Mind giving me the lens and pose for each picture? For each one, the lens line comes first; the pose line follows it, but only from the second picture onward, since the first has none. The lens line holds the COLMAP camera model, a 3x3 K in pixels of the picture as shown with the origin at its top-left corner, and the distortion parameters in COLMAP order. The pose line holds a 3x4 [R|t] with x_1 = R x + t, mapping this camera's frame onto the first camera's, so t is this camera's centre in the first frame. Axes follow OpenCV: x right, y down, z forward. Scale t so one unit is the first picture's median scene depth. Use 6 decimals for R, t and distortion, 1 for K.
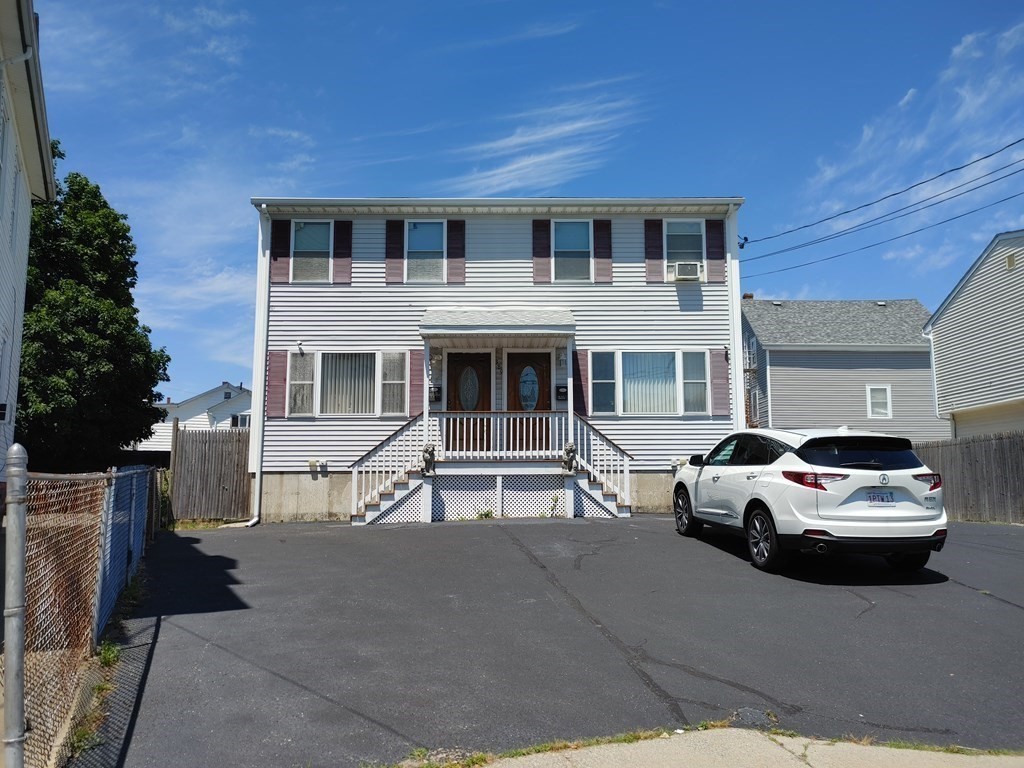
lens RADIAL K [[778.8, 0, 508.2], [0, 778.8, 390.8], [0, 0, 1]] dist [0.030968, -0.027692]
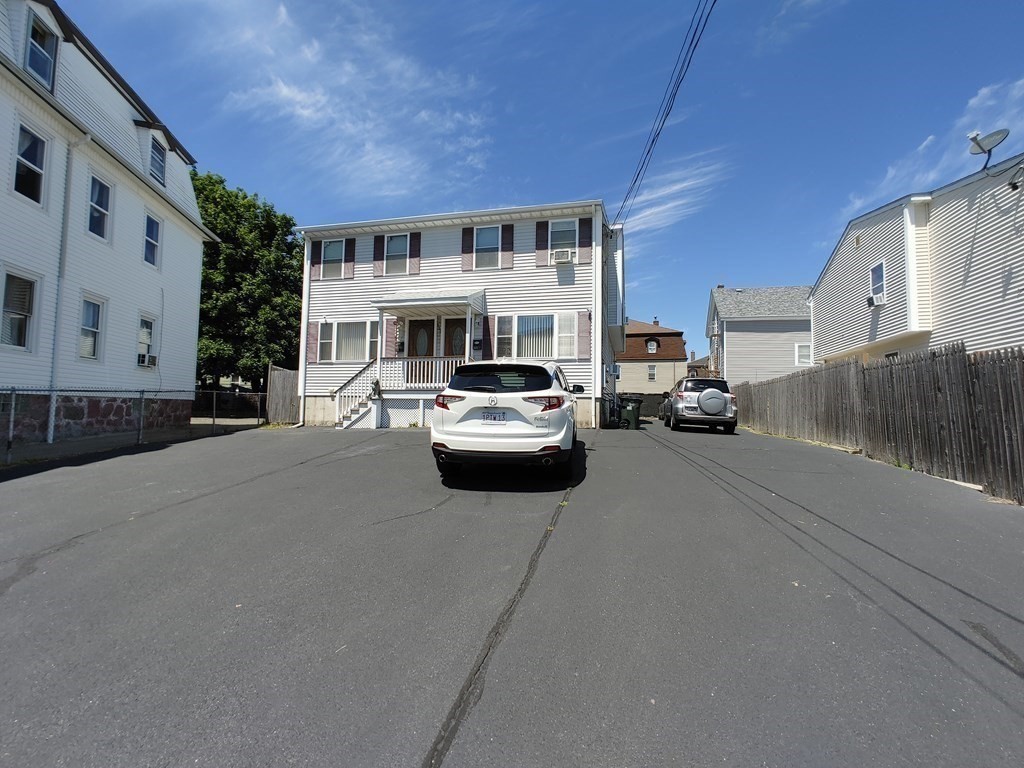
lens RADIAL K [[437.2, 0, 526.5], [0, 437.2, 383.9], [0, 0, 1]] dist [-0.003923, -0.000040]
pose [[0.973187, 0.003309, -0.229992, 0.348145], [0.011488, 0.997949, 0.062967, 0.025466], [0.229729, -0.063921, 0.971153, 0.206505]]
